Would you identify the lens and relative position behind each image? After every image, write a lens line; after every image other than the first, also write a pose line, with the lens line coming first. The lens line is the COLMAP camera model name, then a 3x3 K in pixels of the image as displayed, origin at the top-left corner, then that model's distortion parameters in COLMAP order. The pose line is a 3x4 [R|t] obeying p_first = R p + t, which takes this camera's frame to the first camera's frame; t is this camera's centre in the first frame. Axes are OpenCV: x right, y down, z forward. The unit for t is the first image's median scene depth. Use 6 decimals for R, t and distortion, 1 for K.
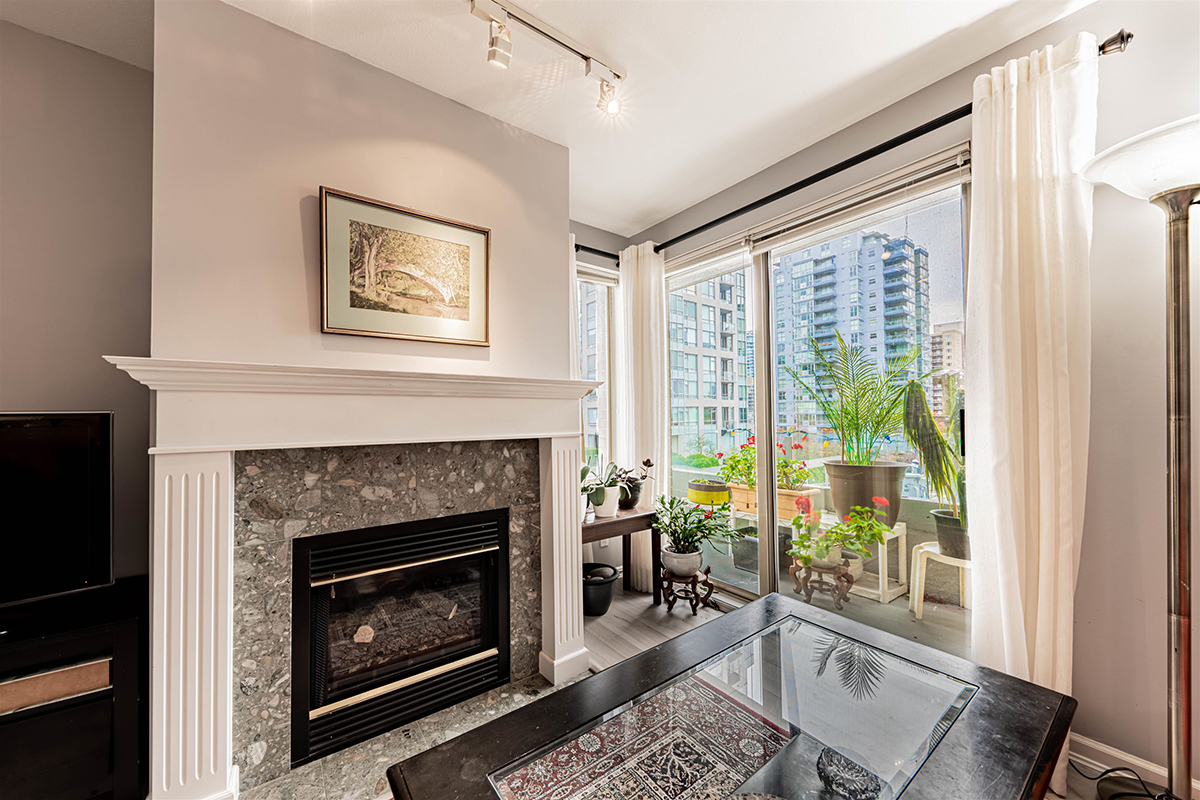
lens RADIAL K [[424.6, 0, 592.9], [0, 424.6, 407.5], [0, 0, 1]] dist [0.001248, 0.000041]
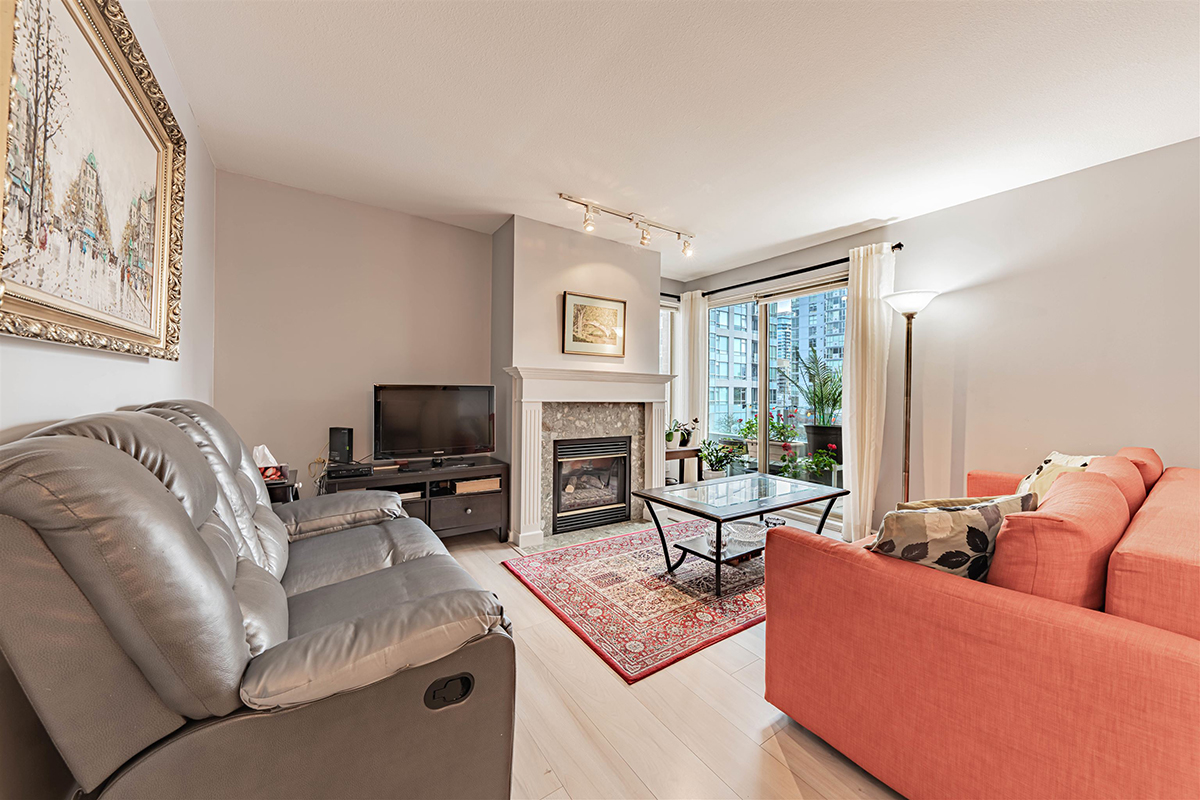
lens RADIAL K [[426.1, 0, 611.9], [0, 426.1, 379.5], [0, 0, 1]] dist [-0.000647, -0.000075]
pose [[0.999360, 0.025831, -0.024744, -0.249513], [-0.026126, 0.999591, -0.011663, -0.009220], [0.024433, 0.012302, 0.999626, -1.068118]]
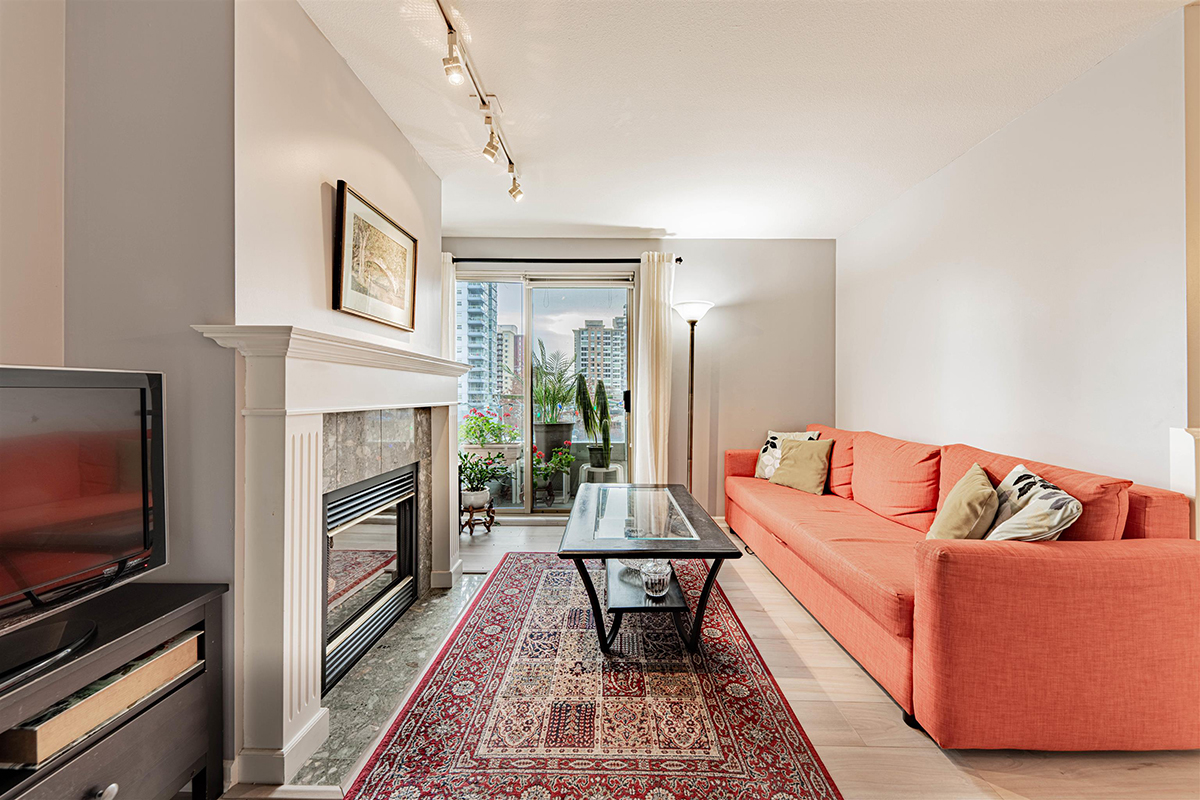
lens RADIAL K [[418.7, 0, 602.5], [0, 418.7, 384.9], [0, 0, 1]] dist [-0.000218, -0.000057]
pose [[0.597995, 0.033013, 0.800820, -0.880868], [-0.029383, 0.999383, -0.019258, 0.017731], [-0.800961, -0.012014, 0.598596, -0.177140]]
